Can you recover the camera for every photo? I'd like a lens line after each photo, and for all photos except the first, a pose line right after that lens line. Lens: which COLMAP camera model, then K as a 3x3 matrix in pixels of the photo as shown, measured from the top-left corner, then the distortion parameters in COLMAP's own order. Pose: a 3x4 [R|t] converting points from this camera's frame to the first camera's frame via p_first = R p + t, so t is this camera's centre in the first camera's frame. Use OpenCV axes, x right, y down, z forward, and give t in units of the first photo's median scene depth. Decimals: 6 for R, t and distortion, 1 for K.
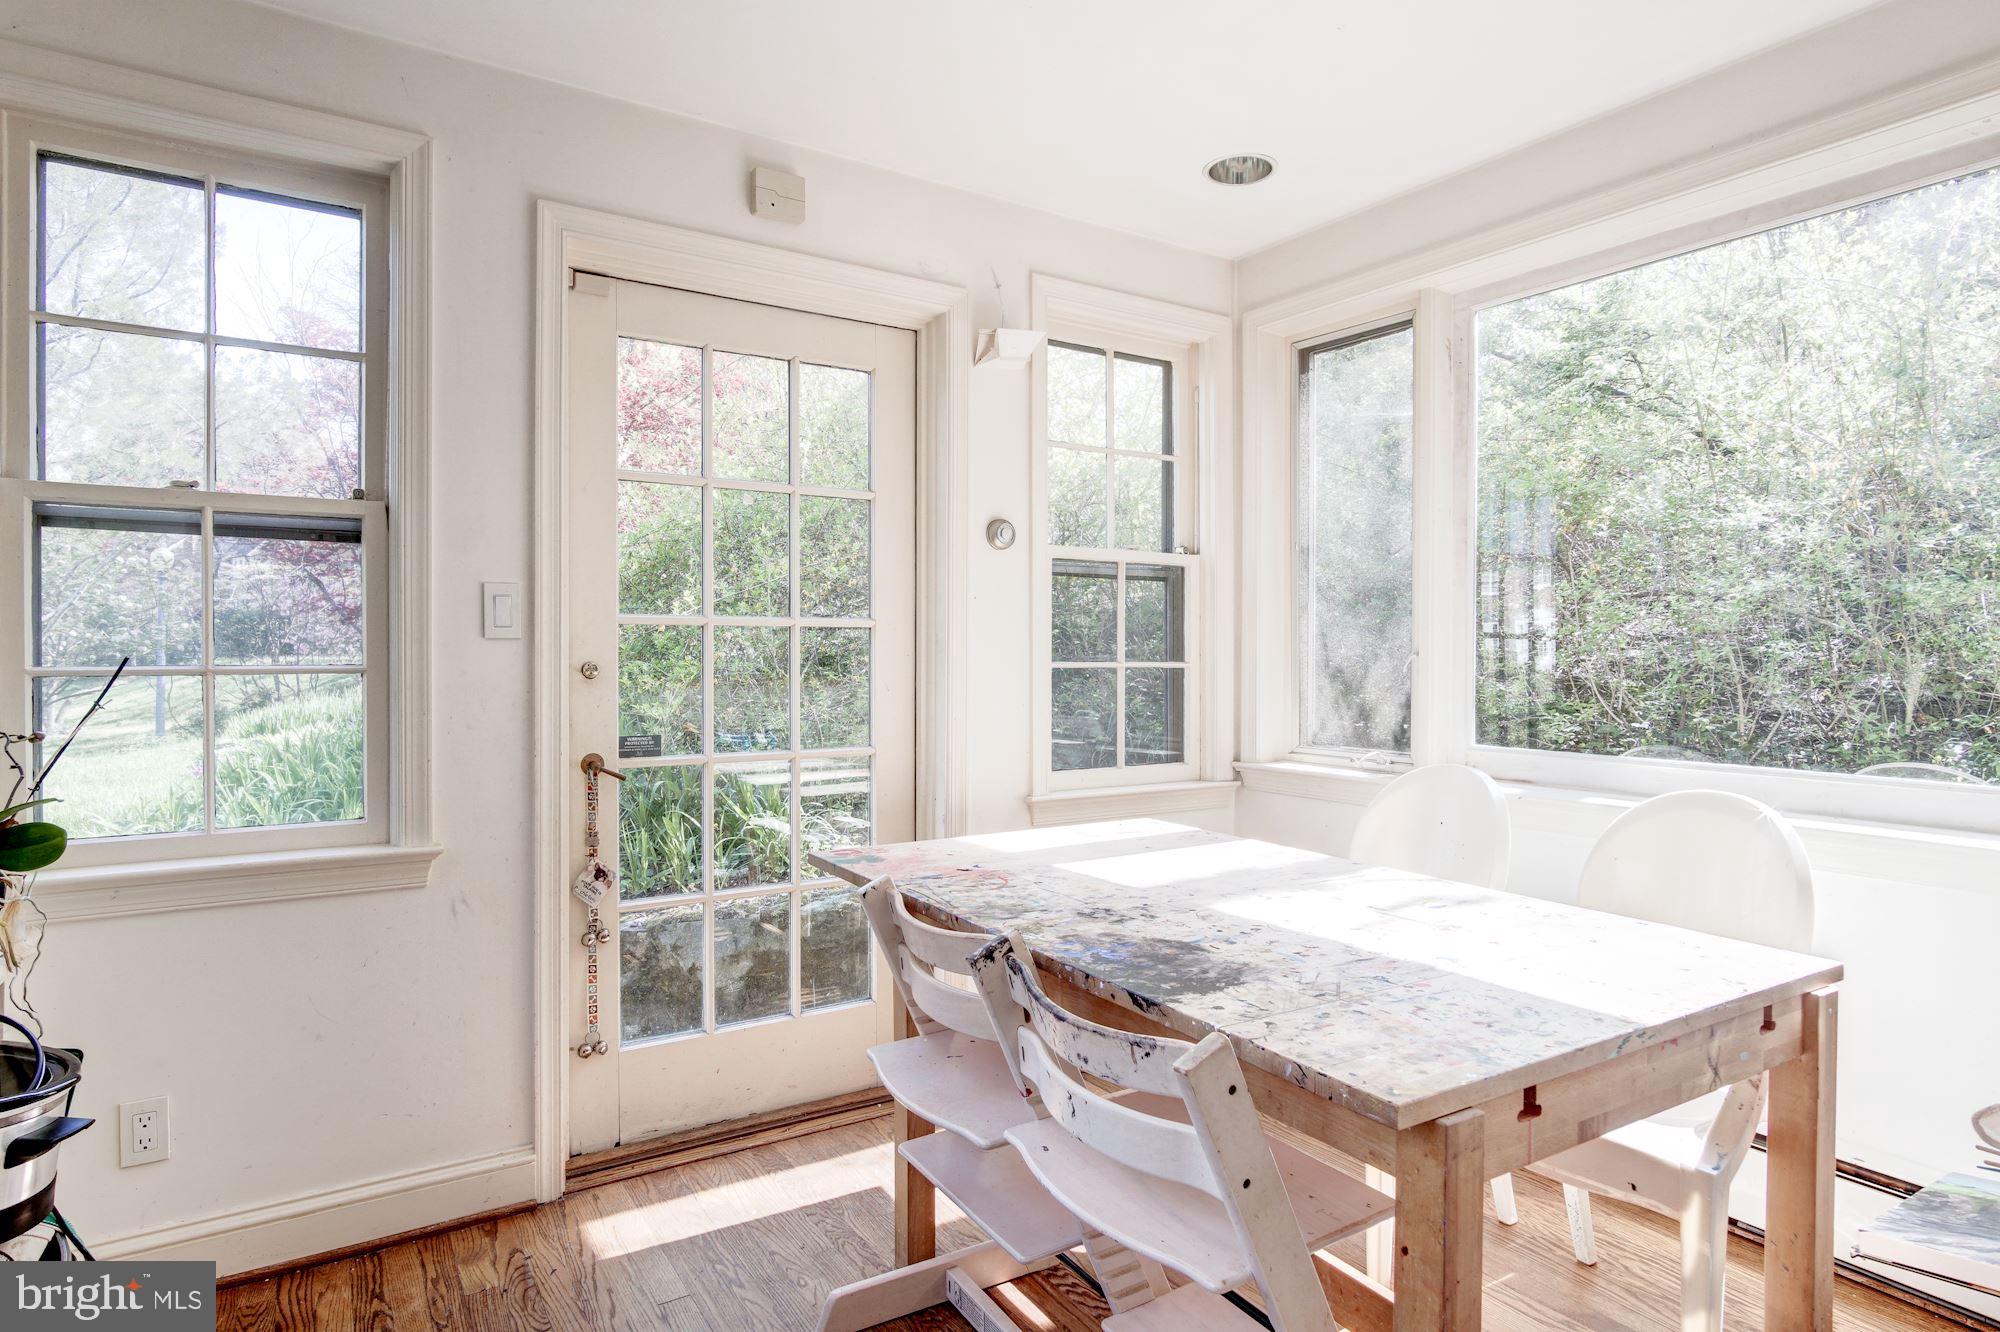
lens RADIAL K [[1066.7, 0, 1000.0], [0, 1066.7, 666.0], [0, 0, 1]] dist [-0.002753, -0.015539]
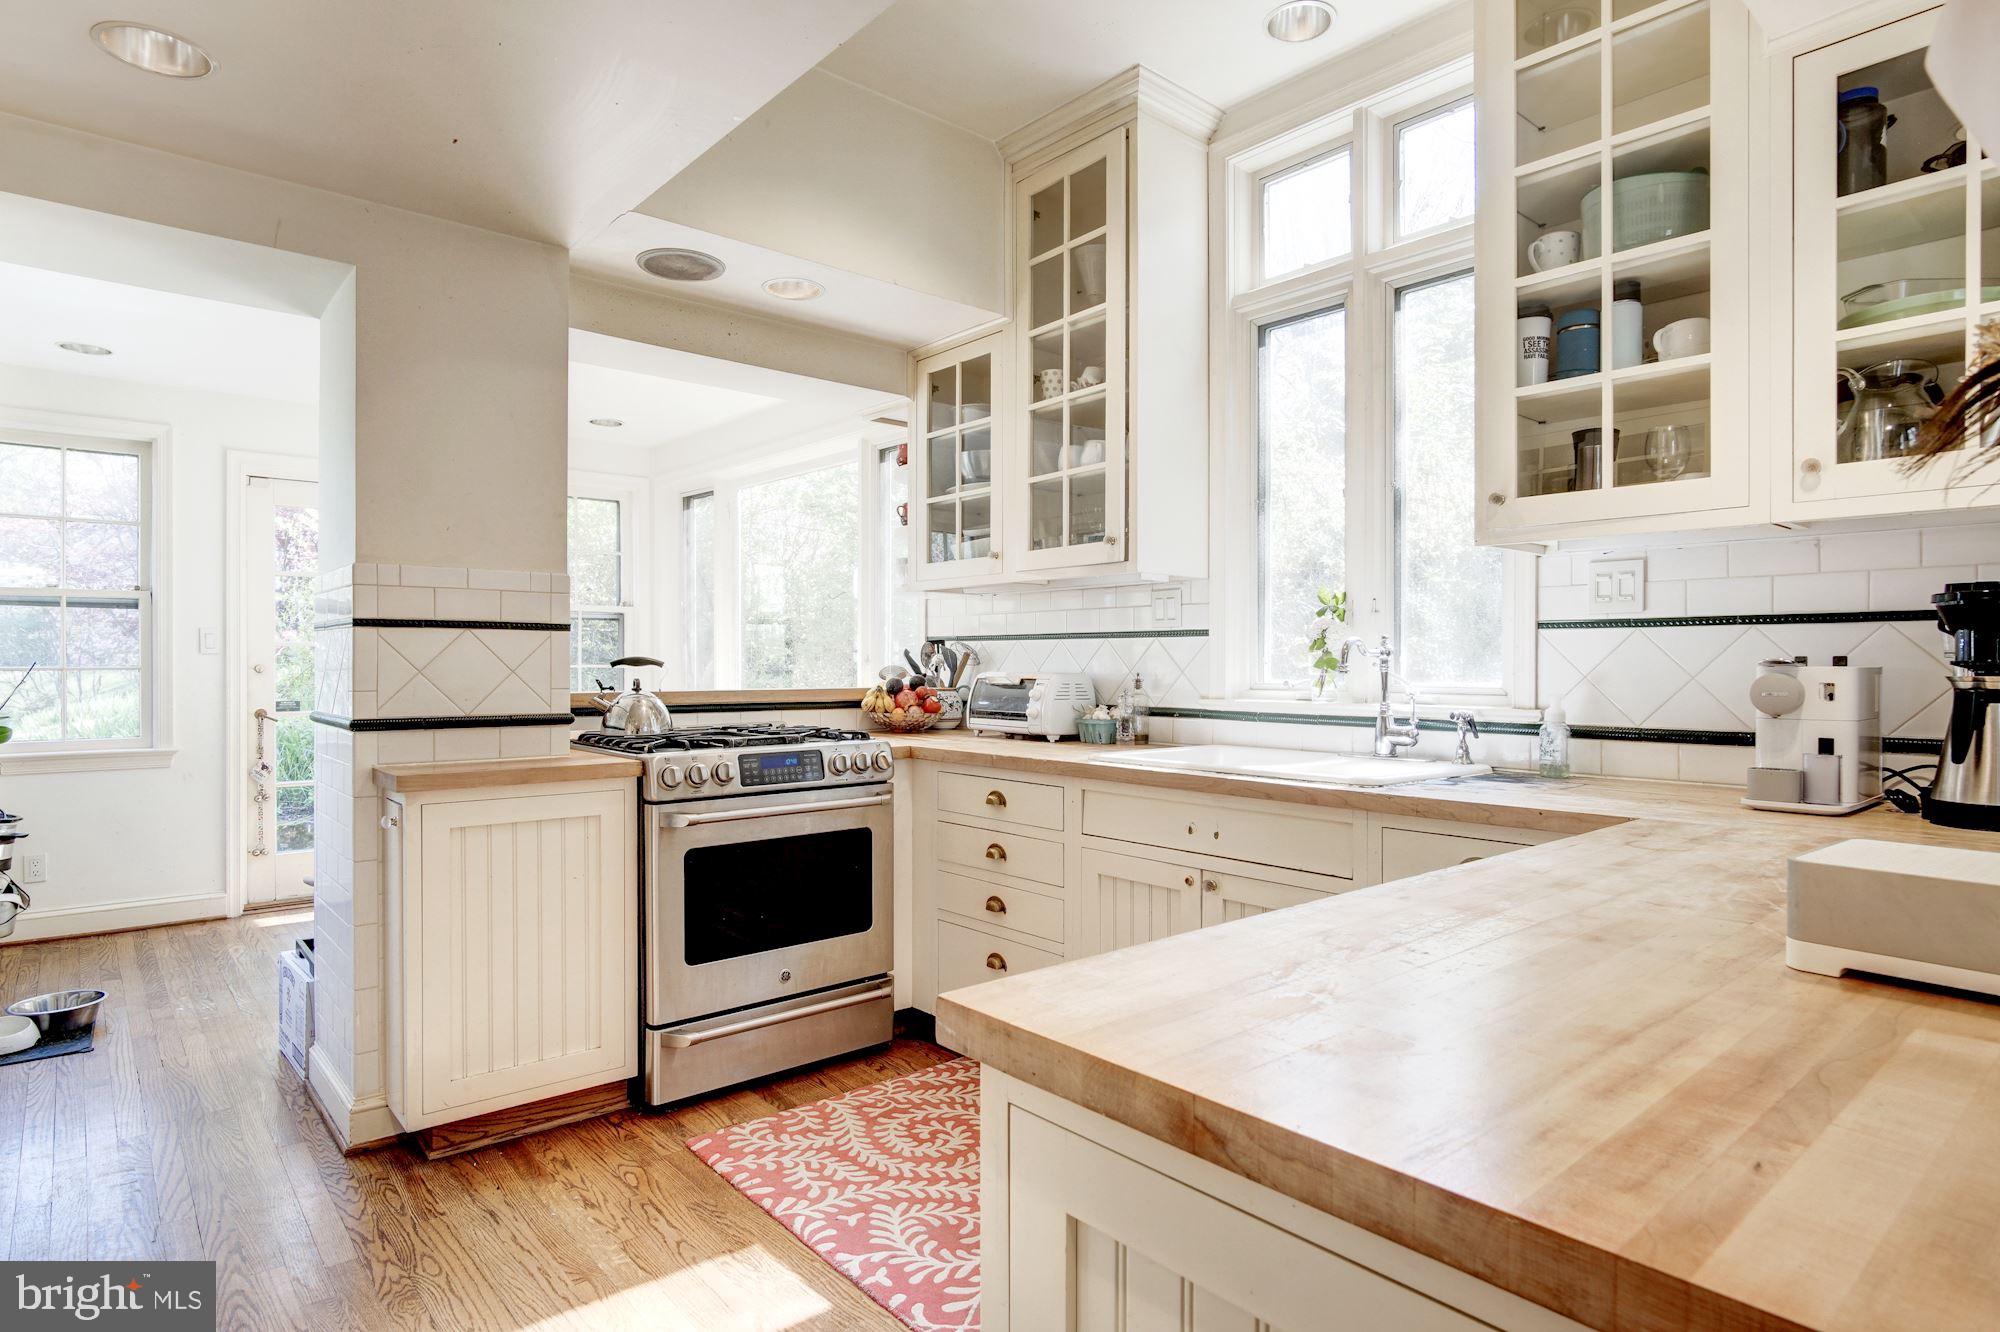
lens RADIAL K [[1066.7, 0, 1000.0], [0, 1066.7, 666.0], [0, 0, 1]] dist [-0.002753, -0.015539]
pose [[0.990185, -0.005083, 0.139670, 0.801829], [0.005882, 0.999969, -0.005315, 0.020022], [-0.139638, 0.006084, 0.990184, -1.321538]]
